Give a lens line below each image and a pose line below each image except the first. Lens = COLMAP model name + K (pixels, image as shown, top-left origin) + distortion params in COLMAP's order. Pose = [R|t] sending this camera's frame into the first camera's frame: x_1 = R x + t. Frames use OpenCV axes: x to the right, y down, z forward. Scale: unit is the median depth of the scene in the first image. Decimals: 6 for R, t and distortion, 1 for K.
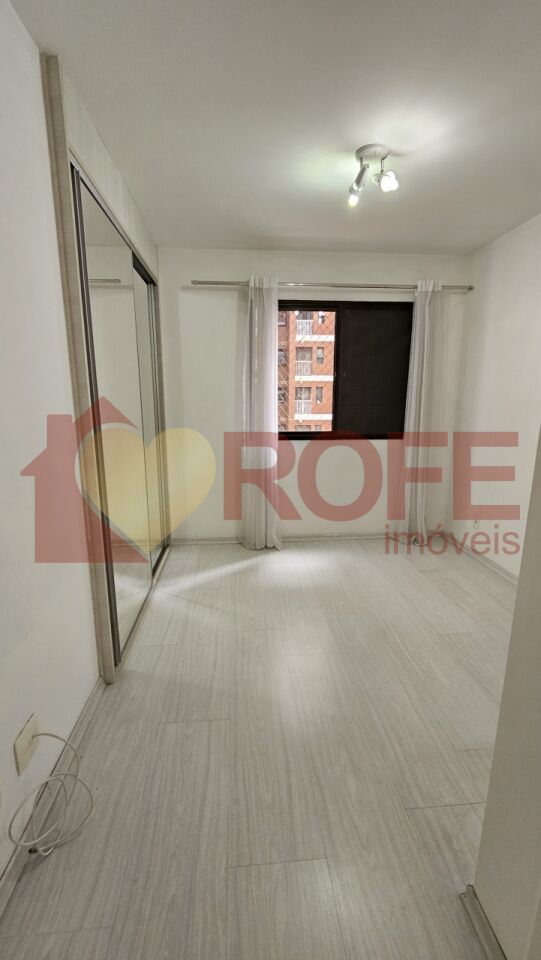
lens RADIAL K [[392.9, 0, 268.7], [0, 392.9, 478.6], [0, 0, 1]] dist [-0.000376, 0.000060]
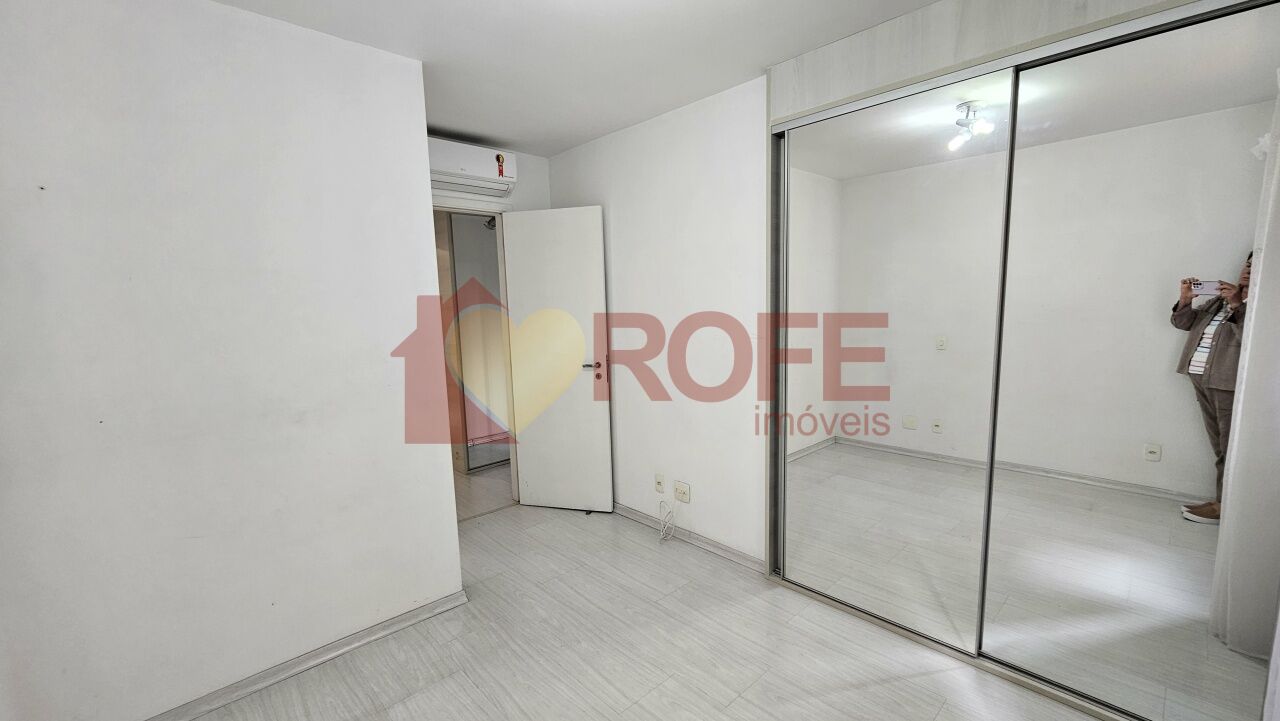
lens RADIAL K [[524.3, 0, 639.9], [0, 524.3, 365.0], [0, 0, 1]] dist [0.001028, -0.000951]
pose [[-0.779386, 0.090173, -0.620021, 0.842779], [-0.105369, 0.956631, 0.271579, -0.471578], [0.617621, 0.276996, -0.736083, 1.958158]]
